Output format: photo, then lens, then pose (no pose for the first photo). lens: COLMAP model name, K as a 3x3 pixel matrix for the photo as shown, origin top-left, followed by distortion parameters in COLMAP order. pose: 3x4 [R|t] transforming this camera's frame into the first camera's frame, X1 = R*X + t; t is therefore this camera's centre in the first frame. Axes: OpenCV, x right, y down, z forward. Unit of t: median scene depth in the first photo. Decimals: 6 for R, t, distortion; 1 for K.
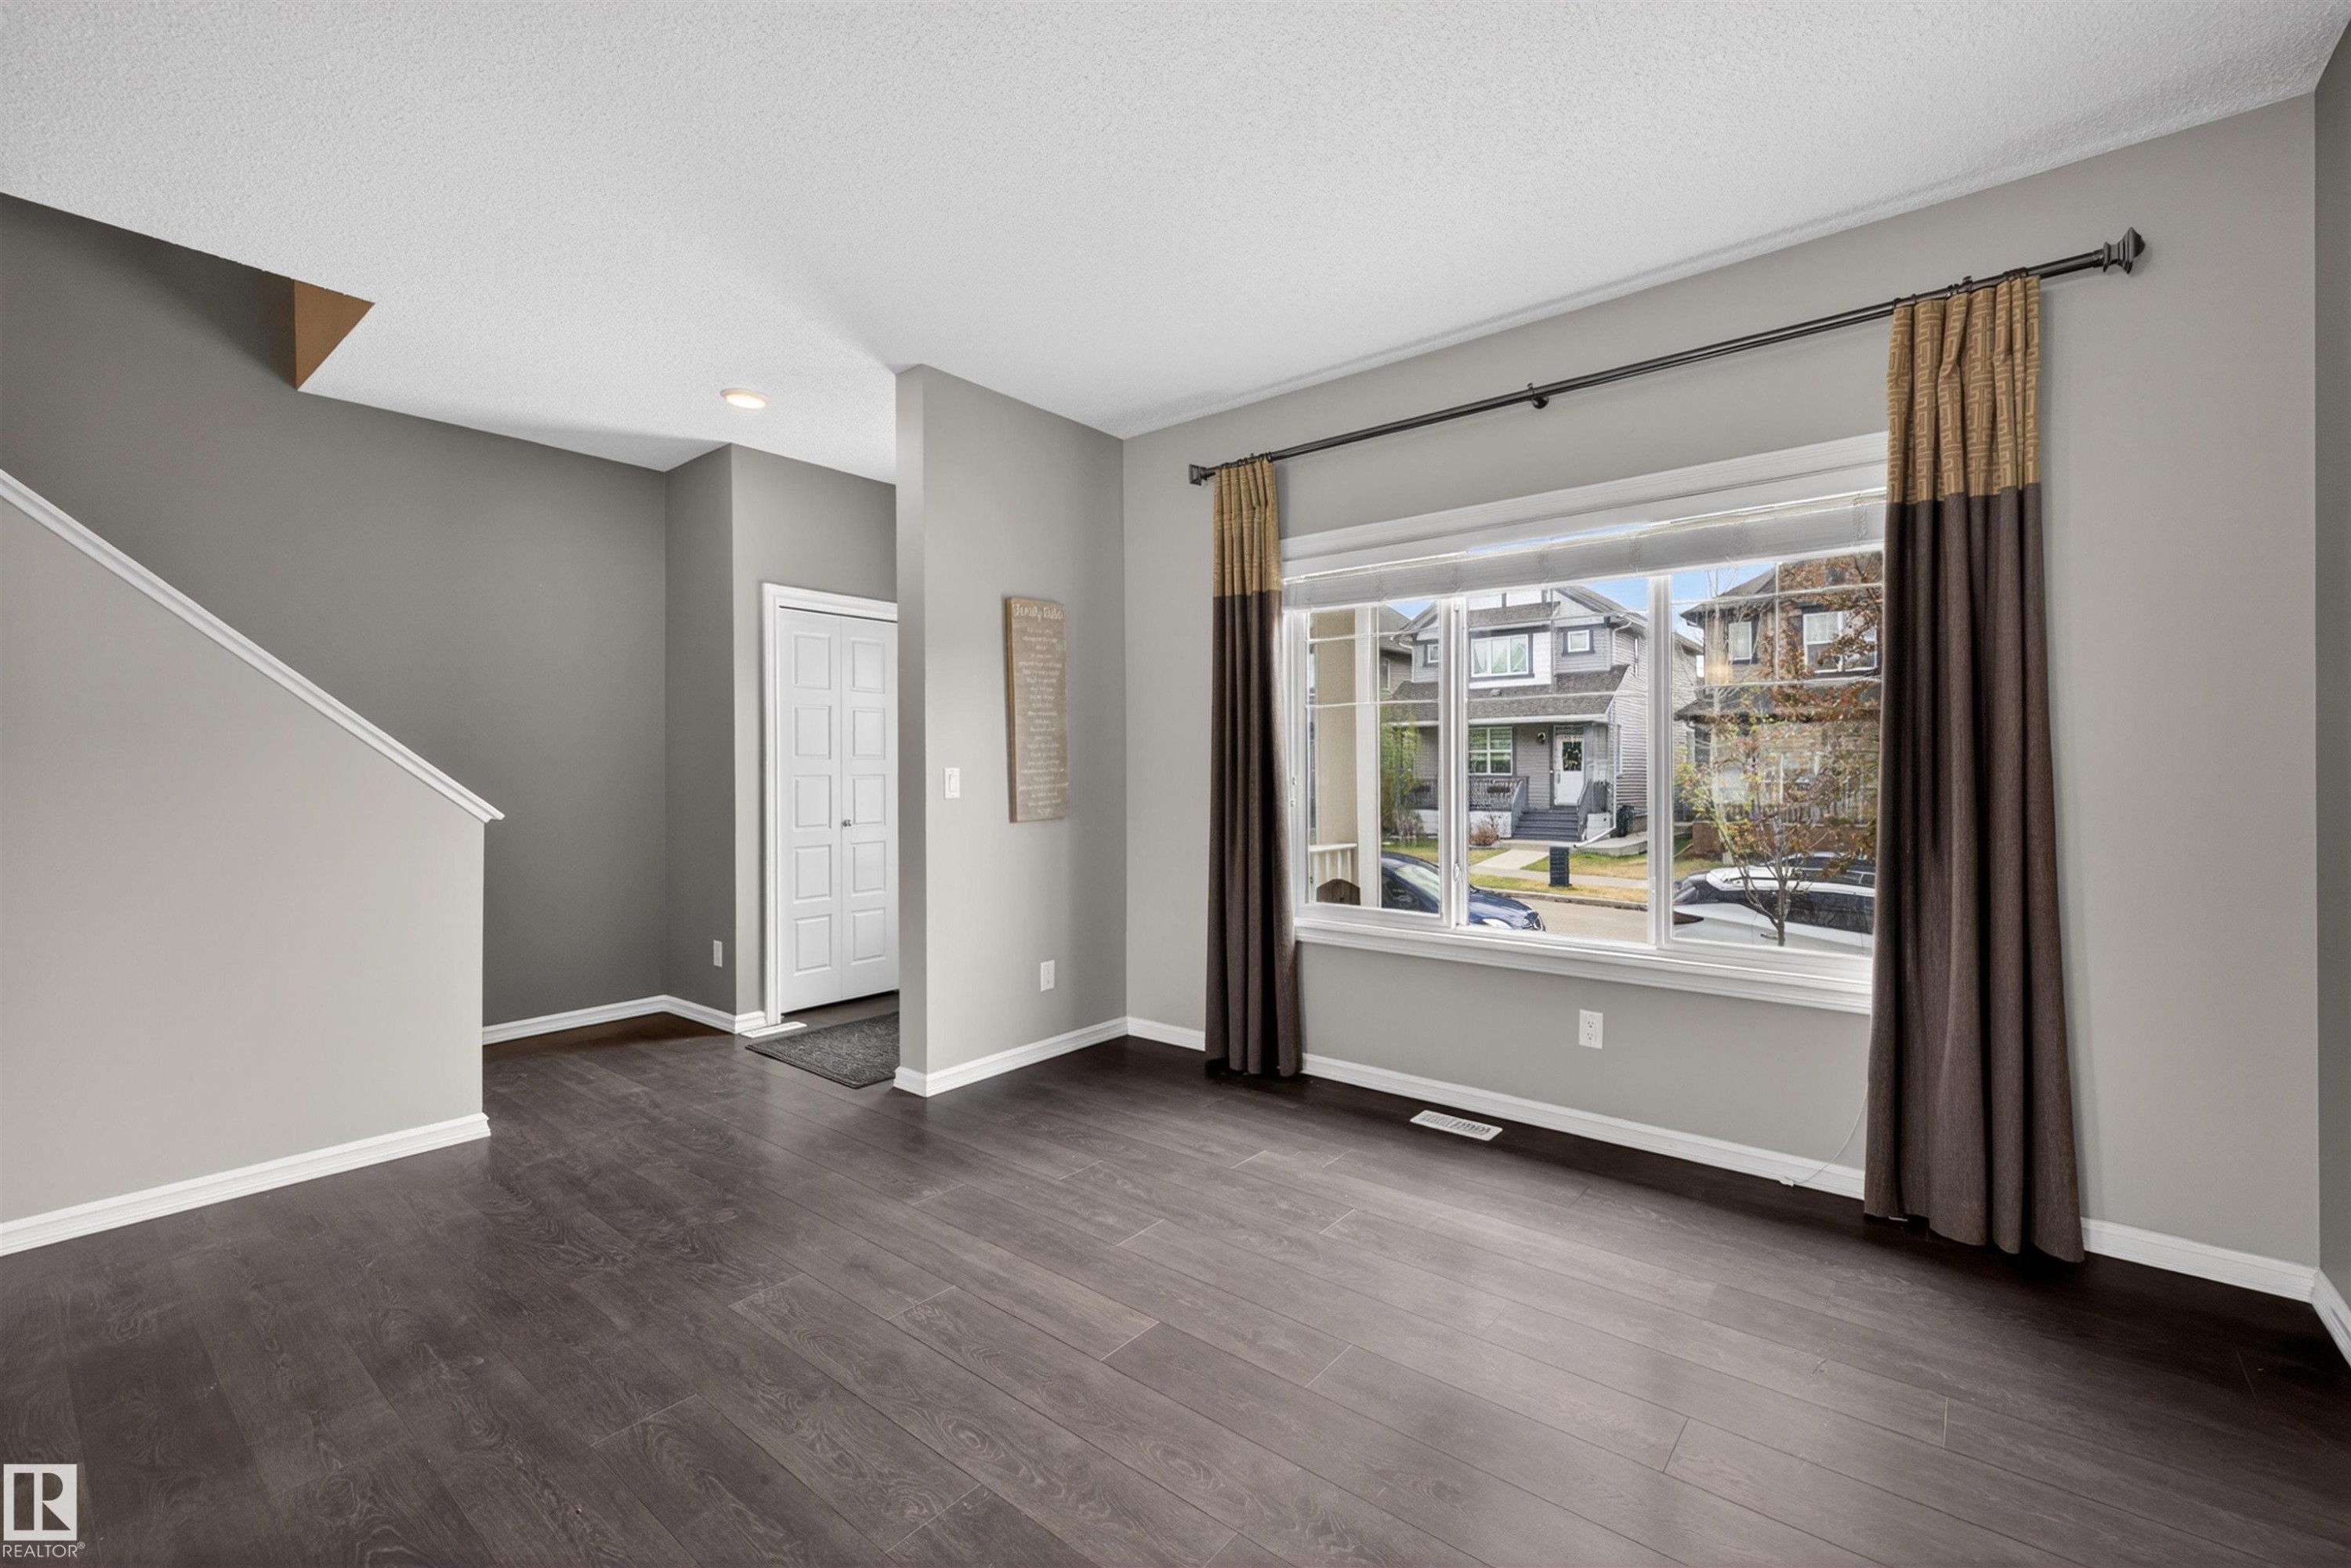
lens RADIAL K [[999.3, 0, 1175.4], [0, 999.3, 776.4], [0, 0, 1]] dist [0.013358, -0.000119]
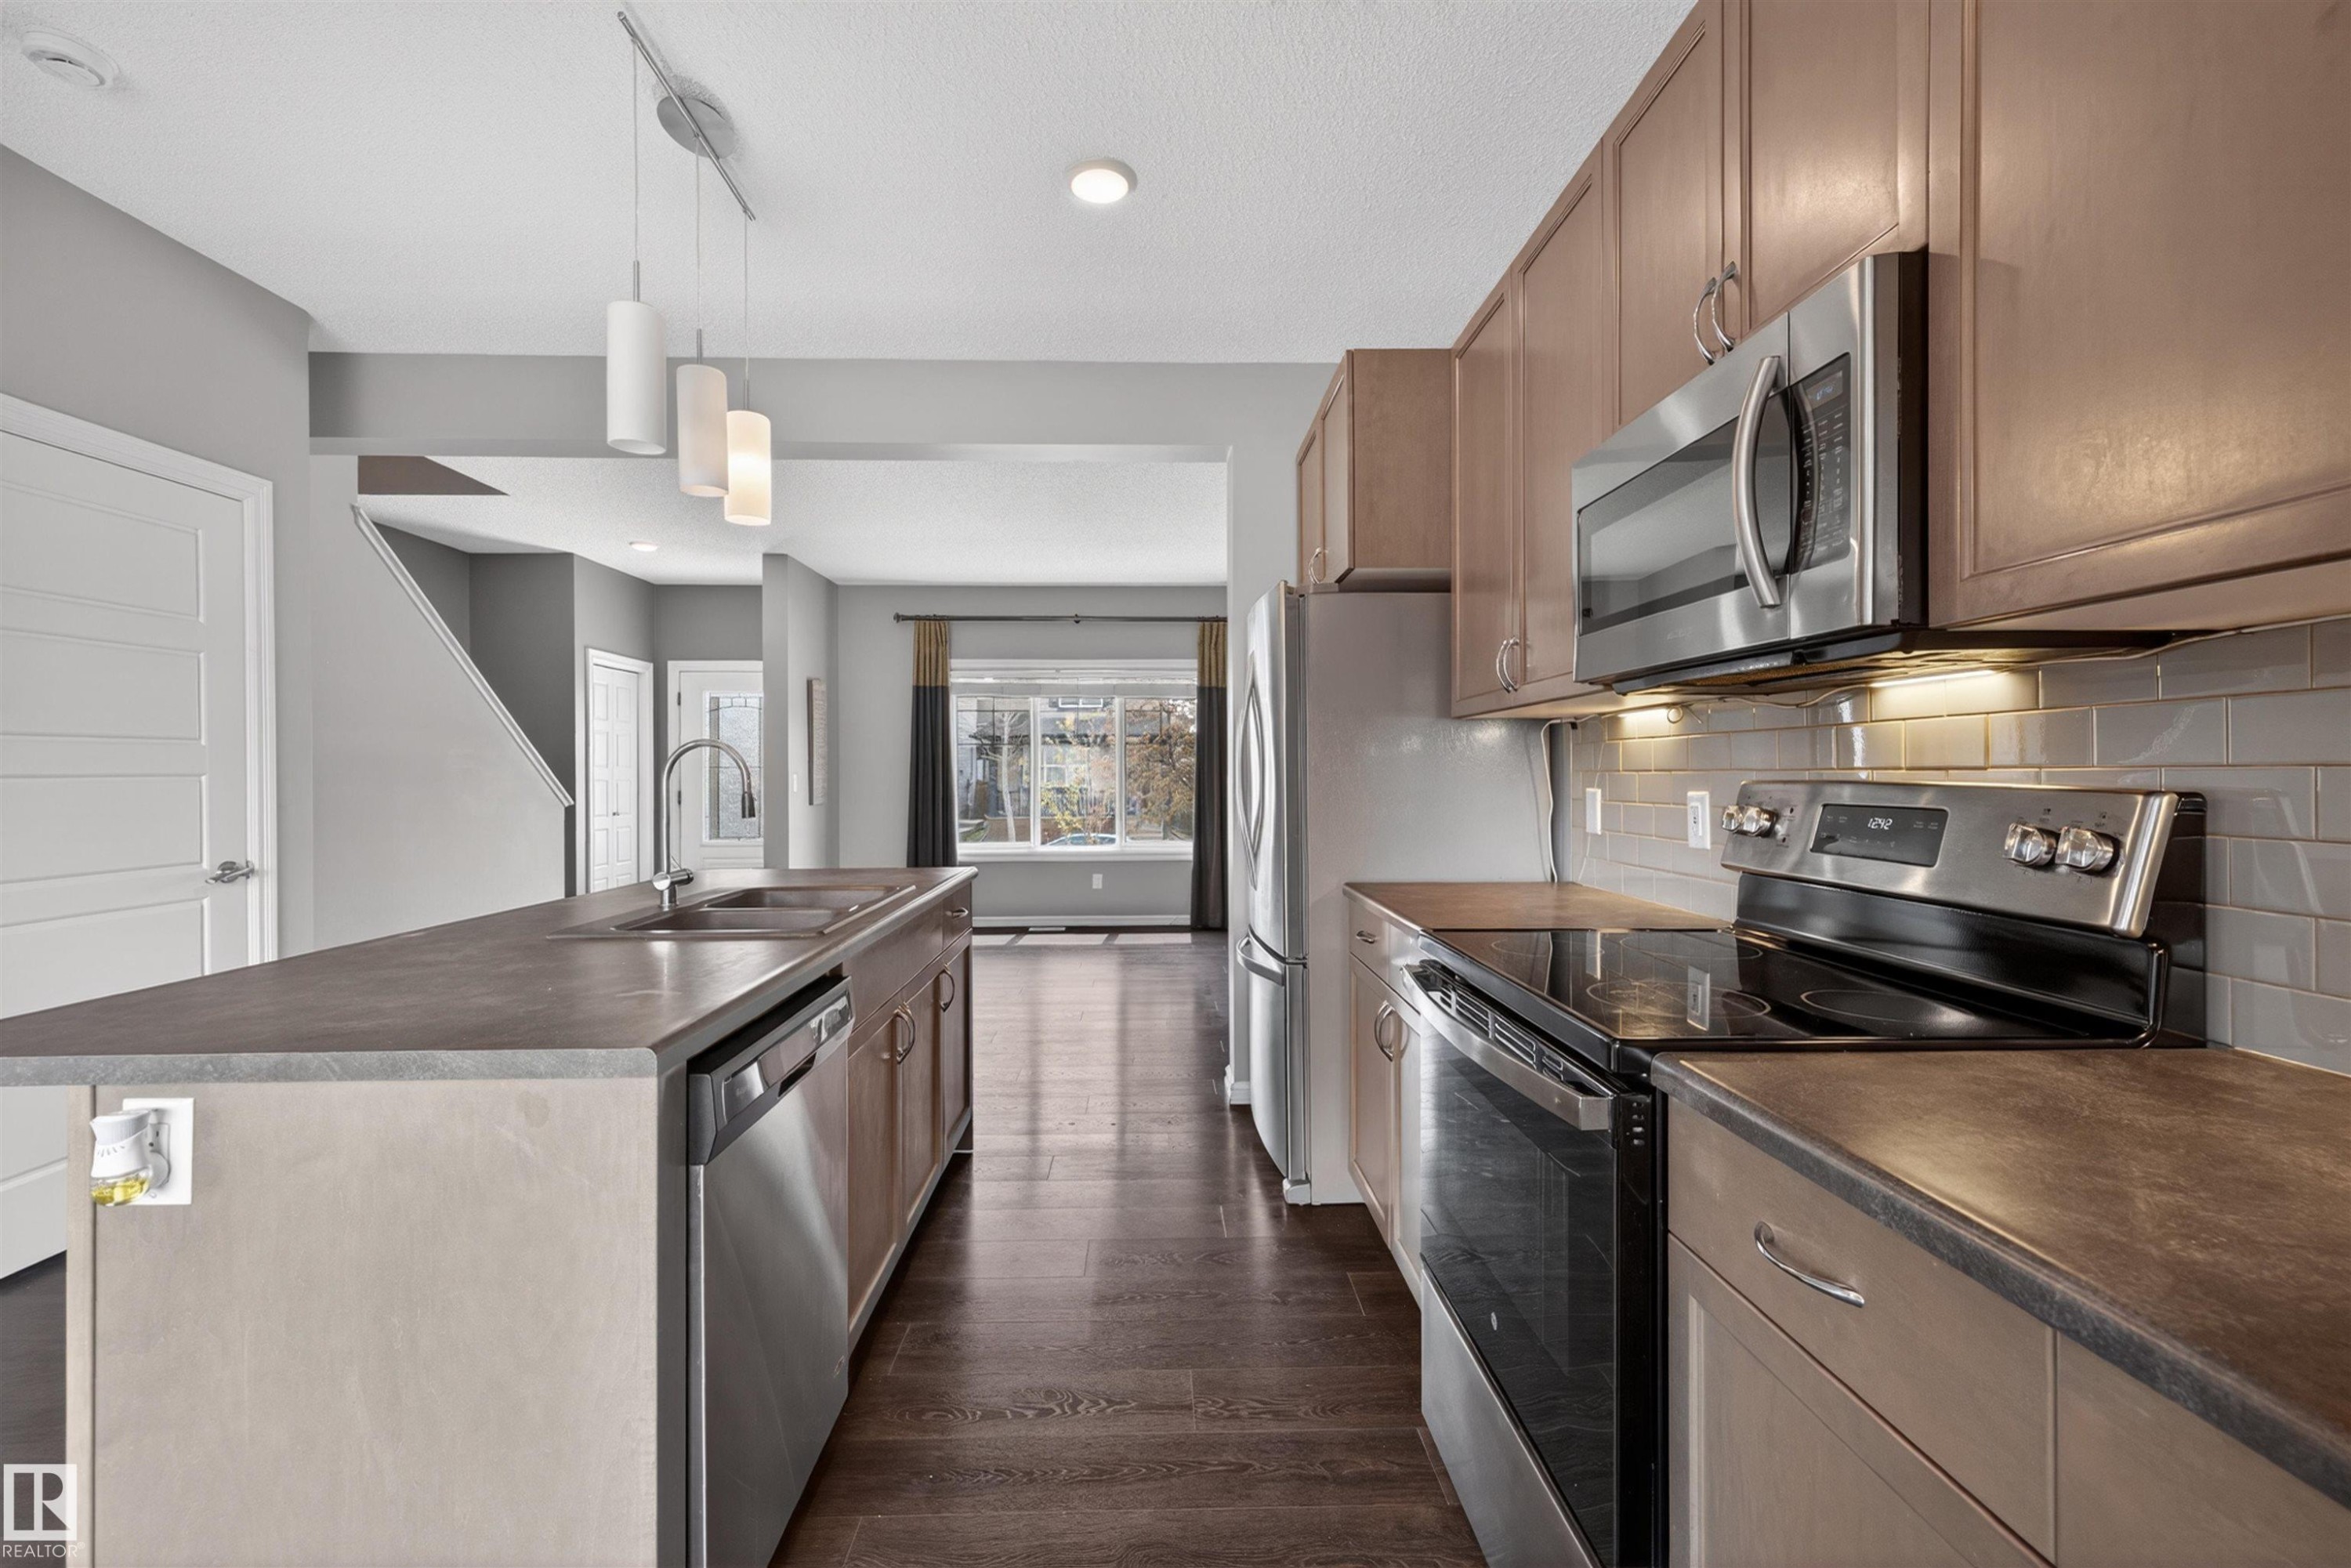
lens RADIAL K [[990.3, 0, 1171.9], [0, 990.3, 772.7], [0, 0, 1]] dist [0.010531, -0.000106]
pose [[0.761336, 0.001599, 0.648356, -0.845556], [0.003631, 0.999971, -0.006731, 0.002884], [-0.648347, 0.007478, 0.761308, -0.797543]]
